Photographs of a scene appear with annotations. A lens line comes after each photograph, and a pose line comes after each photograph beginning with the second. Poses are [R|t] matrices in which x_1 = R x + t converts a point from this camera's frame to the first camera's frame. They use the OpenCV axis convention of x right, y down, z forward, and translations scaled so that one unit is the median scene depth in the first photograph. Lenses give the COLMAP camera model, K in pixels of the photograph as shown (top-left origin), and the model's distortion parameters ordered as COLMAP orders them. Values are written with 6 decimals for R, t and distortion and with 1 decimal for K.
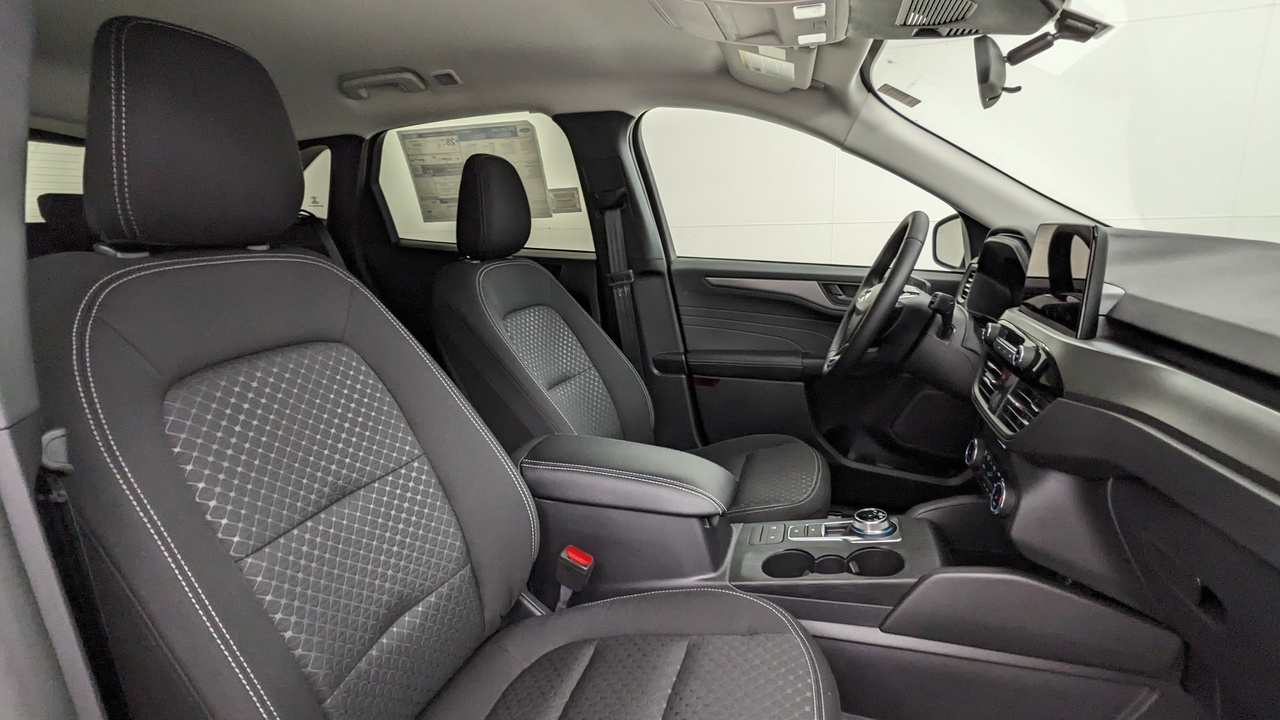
lens RADIAL K [[617.8, 0, 637.6], [0, 617.8, 353.5], [0, 0, 1]] dist [0.000645, -0.001961]
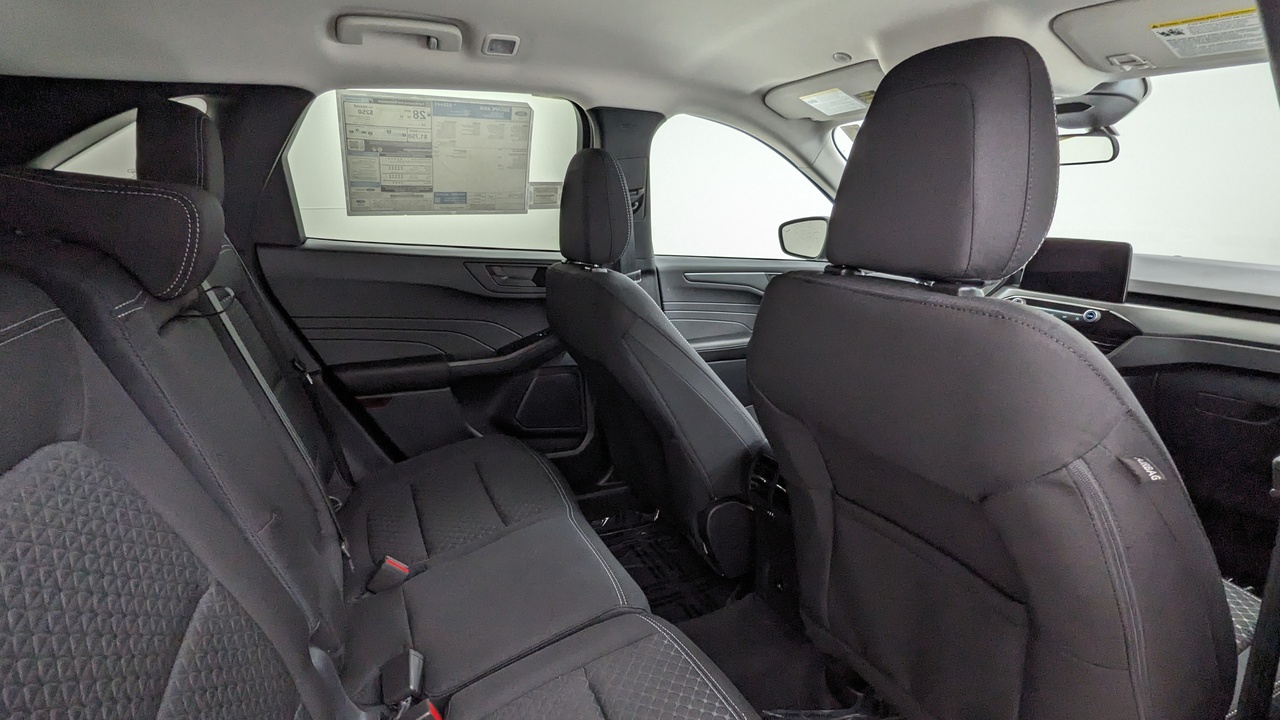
lens RADIAL K [[617.8, 0, 641.5], [0, 617.8, 360.8], [0, 0, 1]] dist [0.000645, -0.001961]
pose [[0.740091, -0.140495, 0.657667, -1.027606], [0.111510, 0.990034, 0.086011, -0.110756], [-0.663197, 0.009681, 0.748382, 0.365450]]
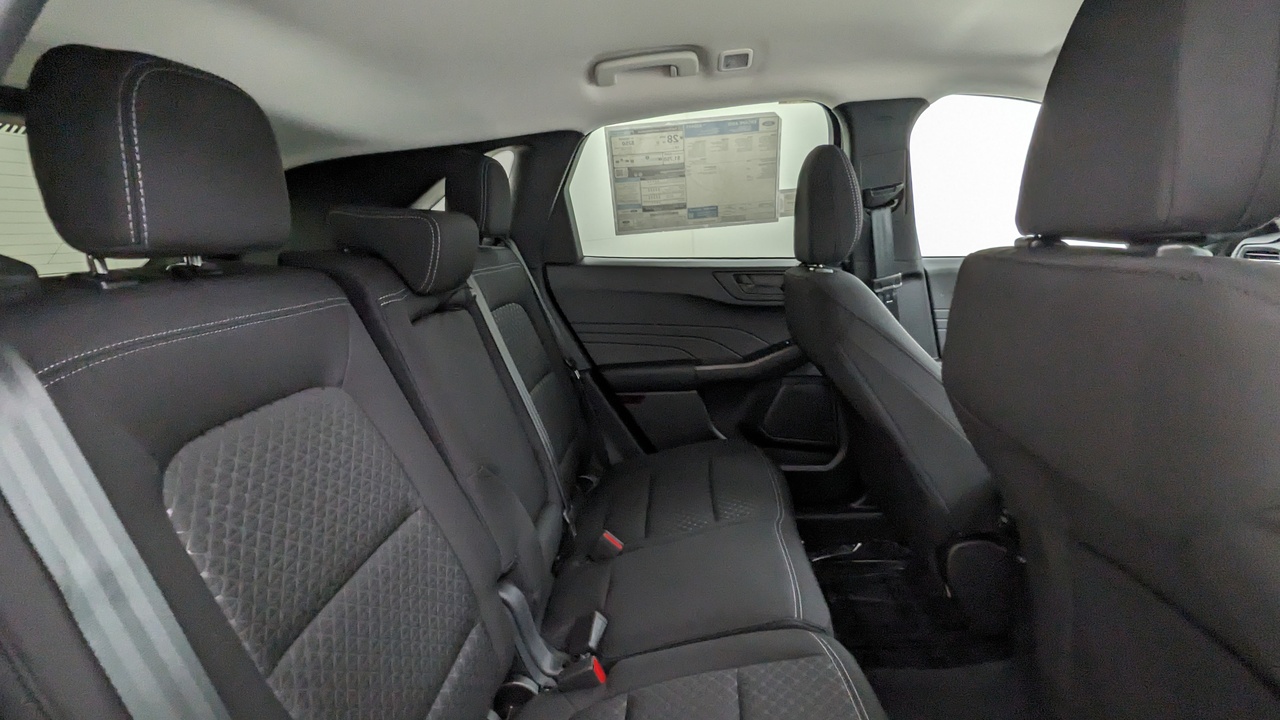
lens RADIAL K [[617.8, 0, 639.8], [0, 617.8, 359.1], [0, 0, 1]] dist [0.000645, -0.001961]
pose [[0.973137, -0.090519, 0.211686, -0.877911], [0.093904, 0.995563, -0.005972, -0.057962], [-0.210206, 0.025689, 0.977320, 0.280456]]
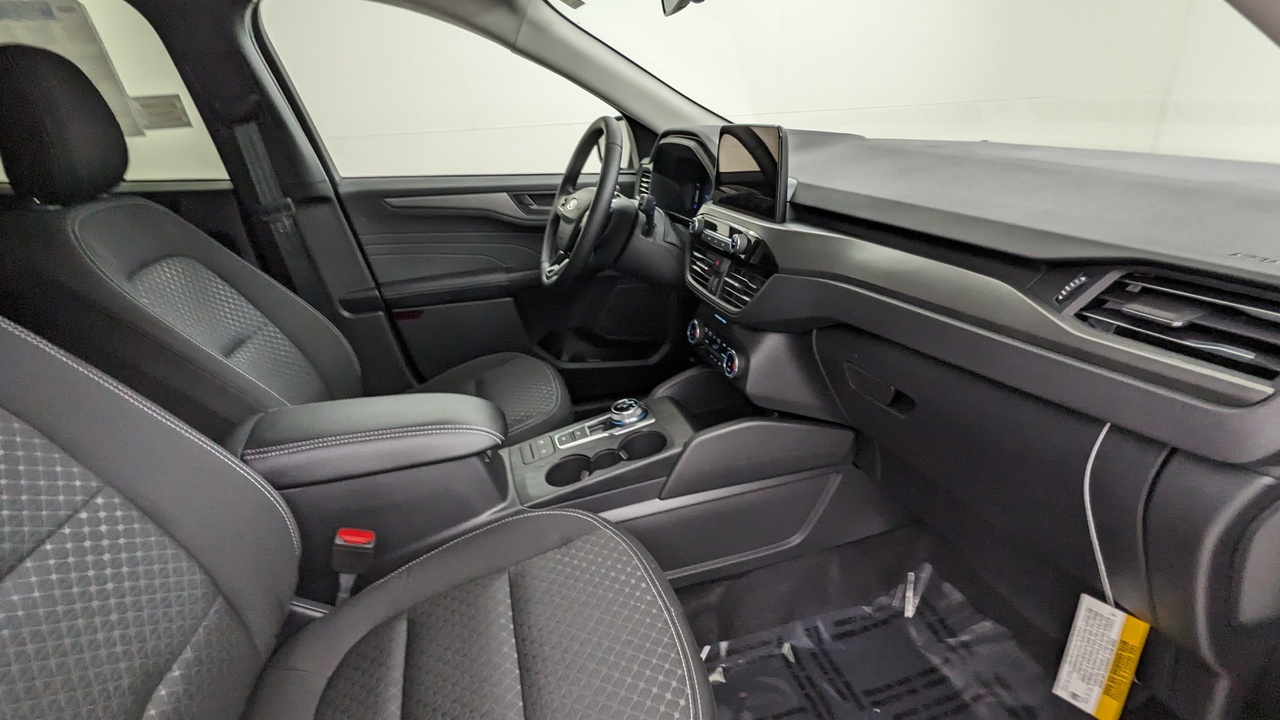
lens RADIAL K [[617.8, 0, 639.0], [0, 617.8, 356.9], [0, 0, 1]] dist [0.000645, -0.001961]
pose [[0.837684, -0.218635, 0.500483, -0.114768], [0.143900, 0.972351, 0.183918, -0.019128], [-0.526856, -0.082046, 0.845985, 0.052717]]
